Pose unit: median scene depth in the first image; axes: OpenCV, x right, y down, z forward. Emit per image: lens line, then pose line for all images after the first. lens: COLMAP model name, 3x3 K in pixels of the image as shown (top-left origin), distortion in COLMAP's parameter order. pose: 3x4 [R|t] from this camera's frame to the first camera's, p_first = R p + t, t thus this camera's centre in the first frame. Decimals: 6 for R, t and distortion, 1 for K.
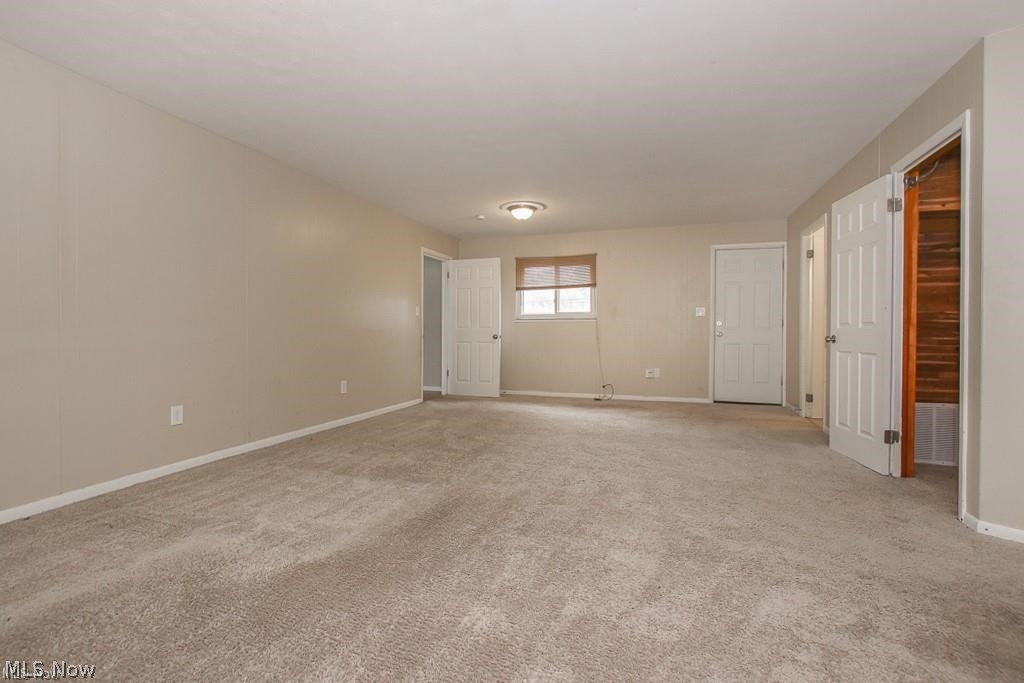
lens RADIAL K [[486.5, 0, 509.4], [0, 486.5, 335.2], [0, 0, 1]] dist [-0.005355, 0.001844]
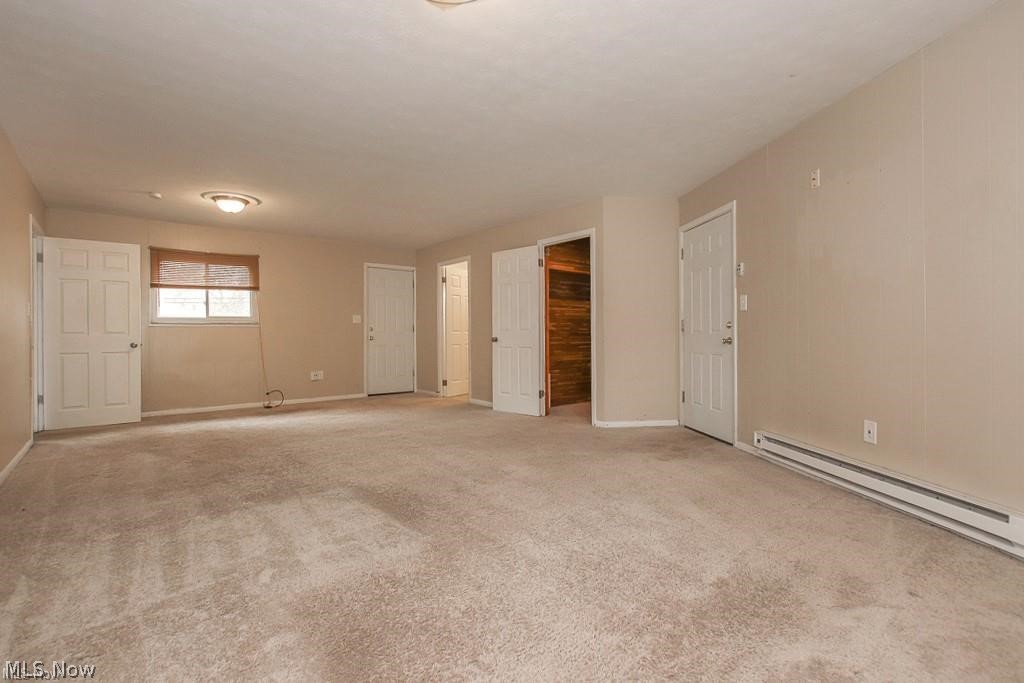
lens RADIAL K [[486.5, 0, 507.5], [0, 486.5, 337.1], [0, 0, 1]] dist [-0.005355, 0.001844]
pose [[0.531915, -0.010173, 0.846737, -0.371770], [0.017104, 0.999853, 0.001268, -0.000597], [-0.846625, 0.013808, 0.532011, 0.077101]]
